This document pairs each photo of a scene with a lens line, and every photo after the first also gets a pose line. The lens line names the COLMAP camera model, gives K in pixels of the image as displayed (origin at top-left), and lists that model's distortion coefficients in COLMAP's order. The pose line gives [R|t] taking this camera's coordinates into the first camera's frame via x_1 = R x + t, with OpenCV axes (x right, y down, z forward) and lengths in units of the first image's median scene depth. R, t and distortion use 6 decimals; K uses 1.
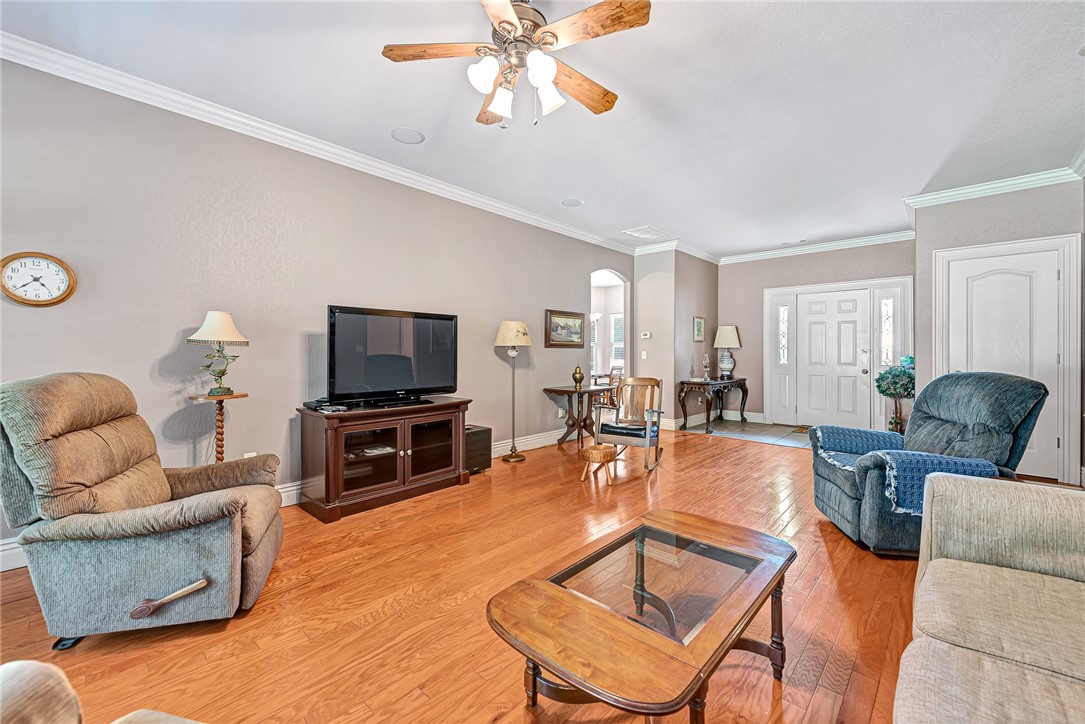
lens RADIAL K [[441.8, 0, 542.7], [0, 441.8, 346.0], [0, 0, 1]] dist [0.011869, -0.000322]
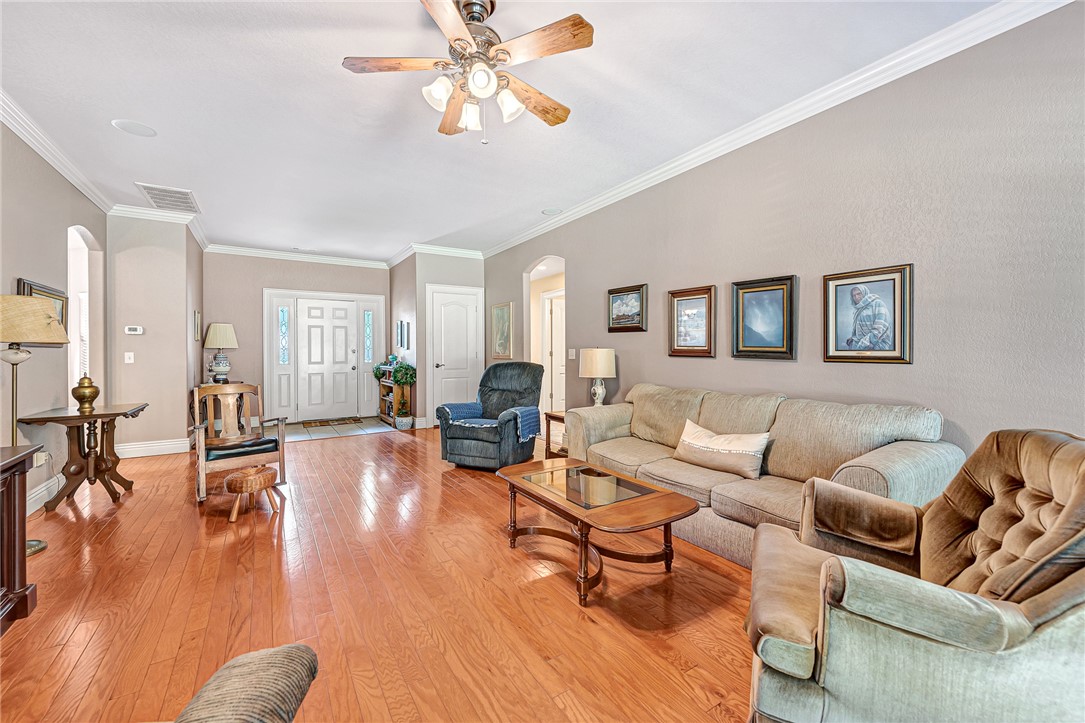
lens RADIAL K [[433.8, 0, 544.1], [0, 433.8, 363.7], [0, 0, 1]] dist [0.011695, -0.004143]
pose [[0.247031, -0.029195, 0.968568, -0.299223], [-0.006699, 0.999471, 0.031835, 0.002991], [-0.968984, -0.014352, 0.246705, 0.176224]]
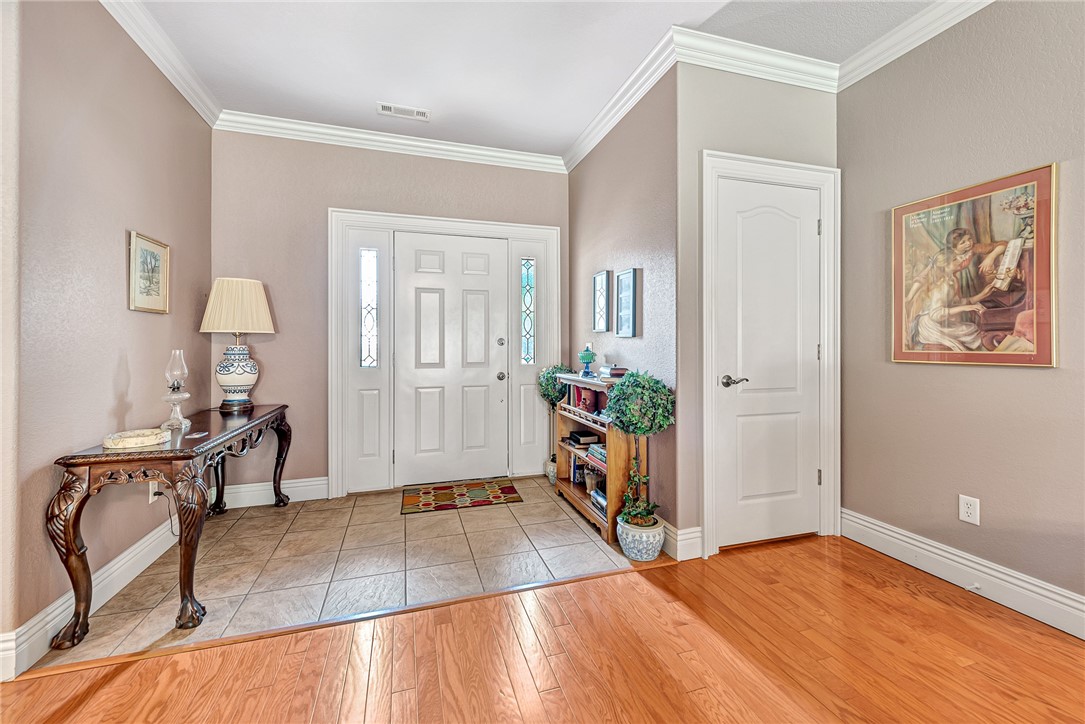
lens RADIAL K [[441.8, 0, 542.7], [0, 441.8, 346.0], [0, 0, 1]] dist [0.011869, -0.000322]
pose [[0.495687, -0.003941, 0.868492, 0.222636], [-0.006688, 0.999943, 0.008355, 0.010643], [-0.868476, -0.009950, 0.495632, 0.618472]]
